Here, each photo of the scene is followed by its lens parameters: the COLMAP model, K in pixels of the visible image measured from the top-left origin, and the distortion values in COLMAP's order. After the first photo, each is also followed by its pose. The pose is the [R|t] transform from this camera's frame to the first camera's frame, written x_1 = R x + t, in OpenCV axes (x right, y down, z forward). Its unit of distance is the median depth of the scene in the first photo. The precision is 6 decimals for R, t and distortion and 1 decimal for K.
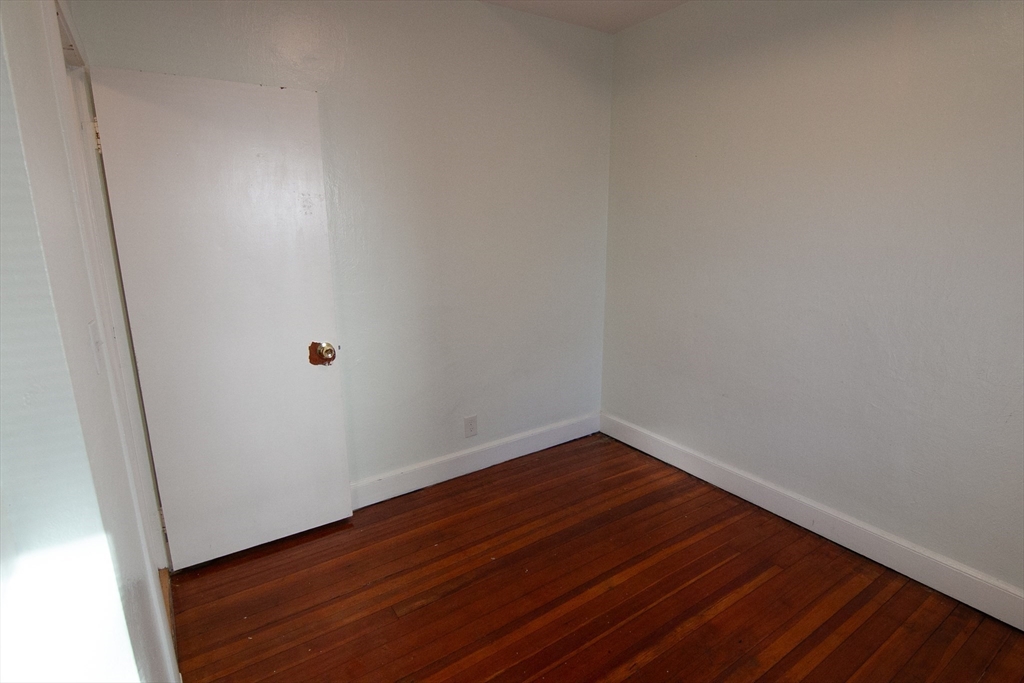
lens RADIAL K [[519.0, 0, 513.3], [0, 519.0, 342.4], [0, 0, 1]] dist [-0.009198, -0.003209]
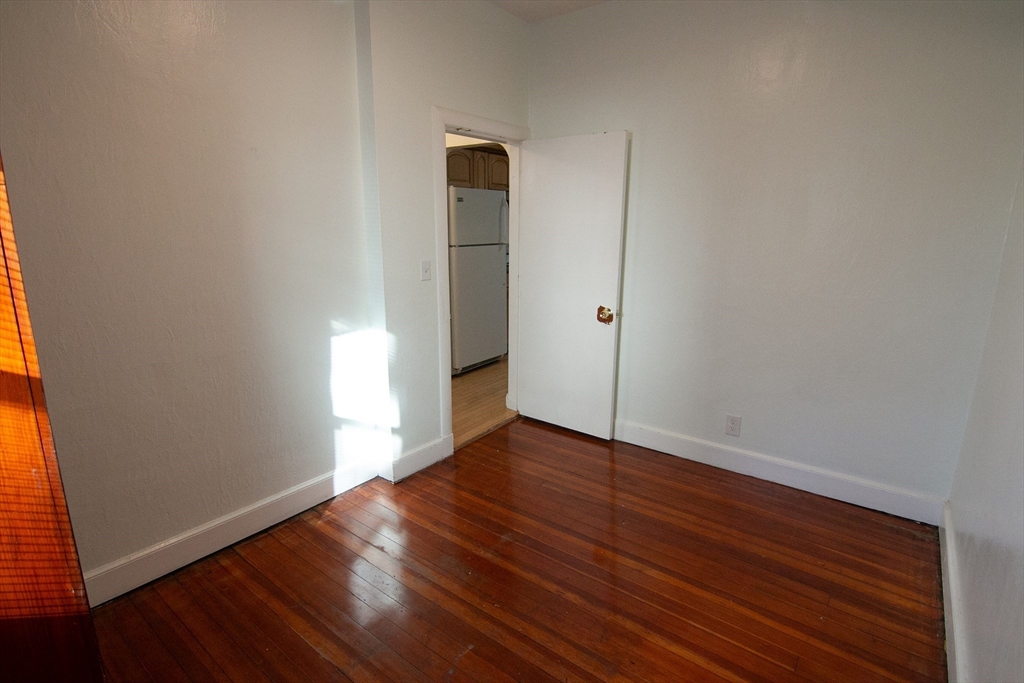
lens RADIAL K [[519.0, 0, 518.3], [0, 519.0, 343.8], [0, 0, 1]] dist [-0.009198, -0.003209]
pose [[0.313162, 0.229498, -0.921553, 0.851288], [-0.225616, 0.960561, 0.162544, -0.077589], [0.922511, 0.157015, 0.352590, 0.277395]]
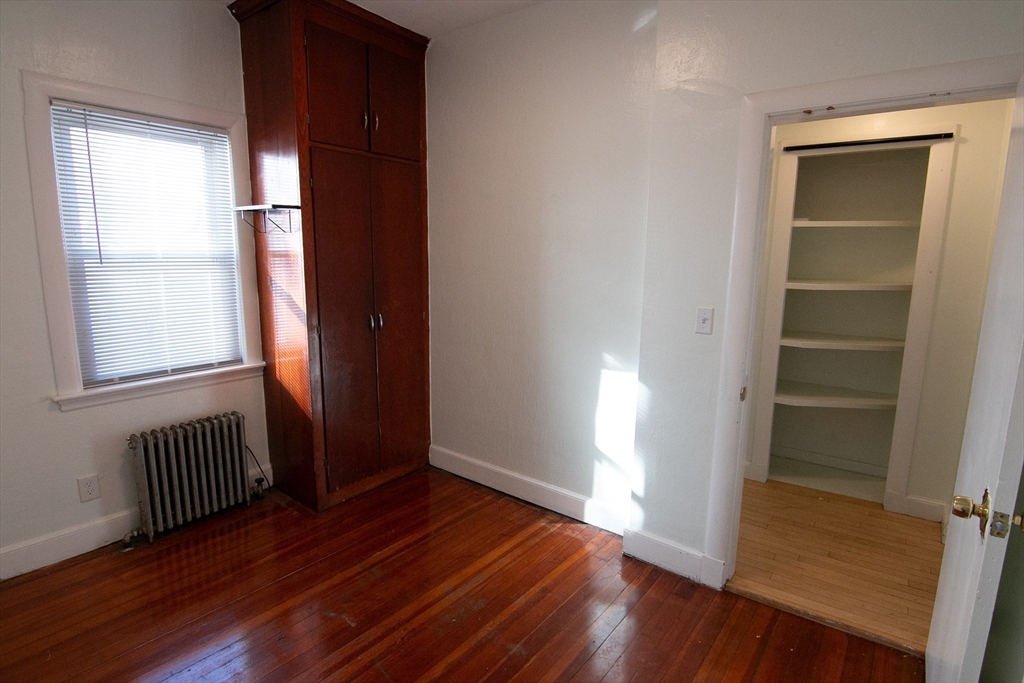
lens RADIAL K [[519.0, 0, 517.4], [0, 519.0, 340.6], [0, 0, 1]] dist [-0.009198, -0.003209]
pose [[-0.955975, 0.047771, -0.289534, 0.198788], [-0.067338, 0.924621, 0.374888, -0.282944], [0.285618, 0.377880, -0.880698, 1.201460]]
